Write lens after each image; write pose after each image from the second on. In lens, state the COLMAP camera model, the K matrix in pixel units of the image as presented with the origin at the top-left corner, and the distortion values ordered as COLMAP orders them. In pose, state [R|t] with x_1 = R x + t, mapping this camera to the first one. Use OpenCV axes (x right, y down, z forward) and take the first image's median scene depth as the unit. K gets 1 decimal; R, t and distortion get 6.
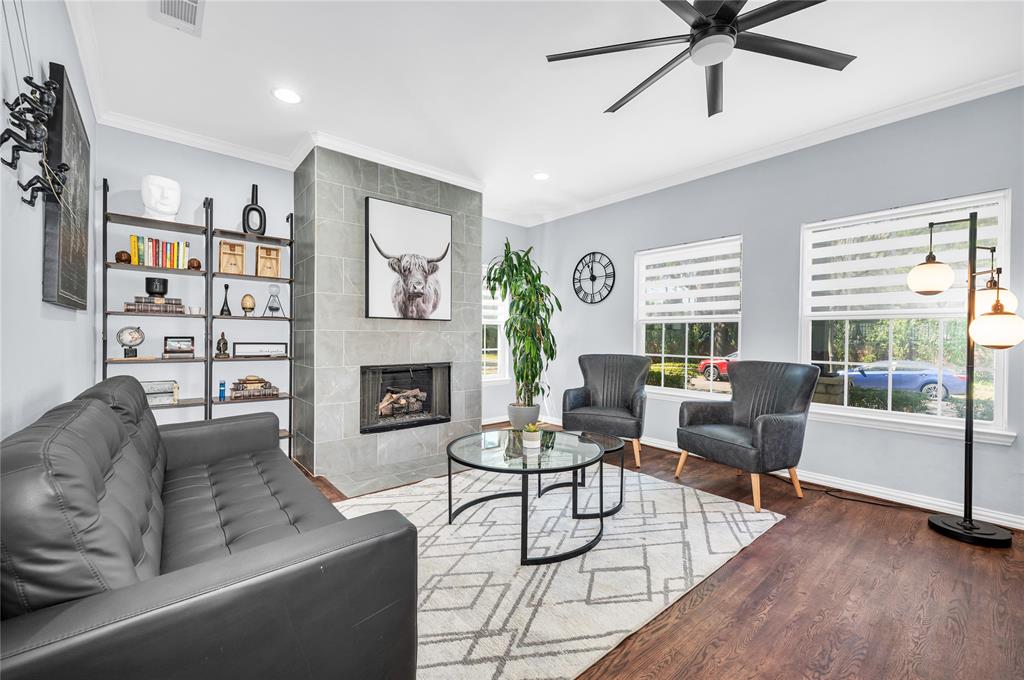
lens RADIAL K [[419.6, 0, 508.9], [0, 419.6, 339.0], [0, 0, 1]] dist [0.000897, -0.000010]
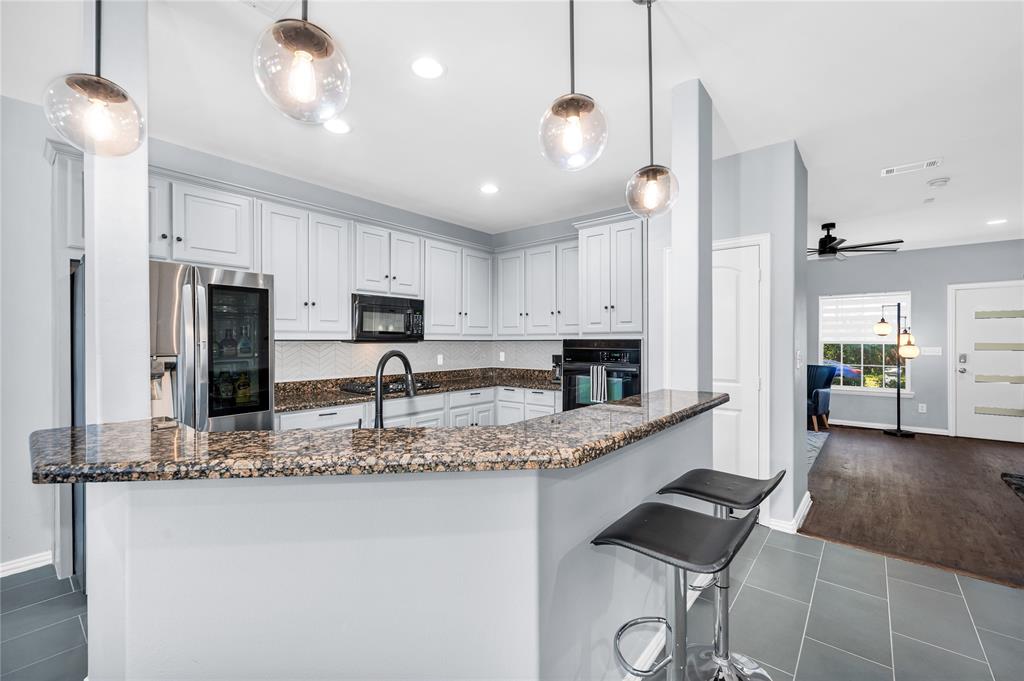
lens RADIAL K [[419.6, 0, 508.9], [0, 419.6, 339.5], [0, 0, 1]] dist [0.000897, -0.000010]
pose [[0.986936, -0.010448, 0.160774, -1.001071], [0.011480, 0.999919, -0.005488, -0.067594], [-0.160703, 0.007262, 0.986976, -0.683184]]
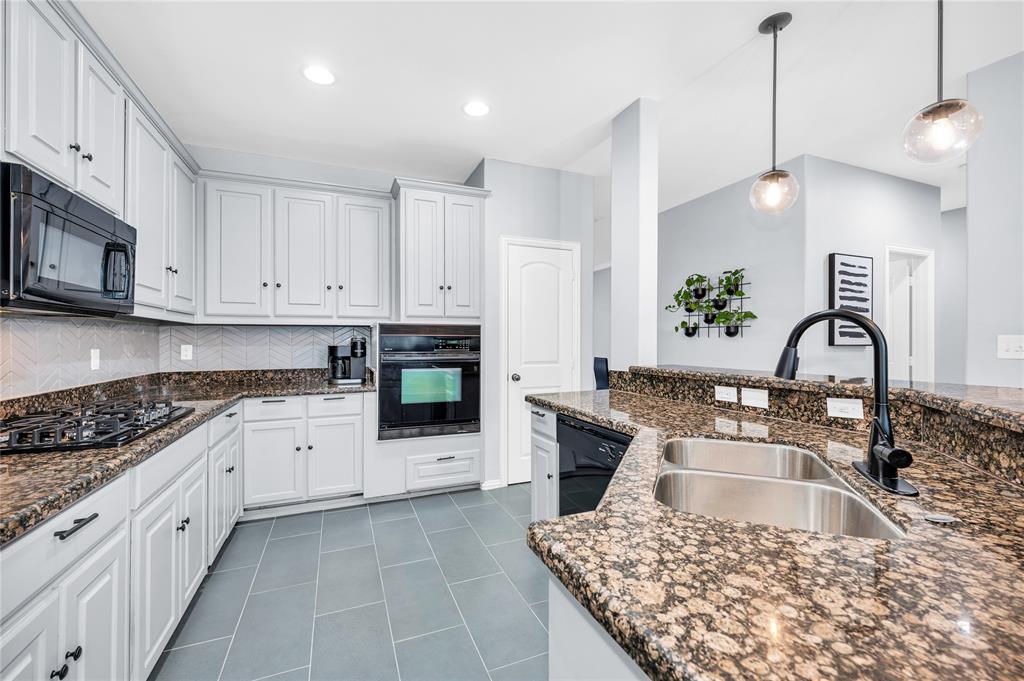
lens RADIAL K [[419.6, 0, 508.9], [0, 419.6, 339.5], [0, 0, 1]] dist [0.000897, -0.000010]
pose [[0.310252, -0.007663, 0.950624, -1.399502], [0.006400, 0.999962, 0.005972, -0.043066], [-0.950633, 0.004231, 0.310289, -0.115247]]
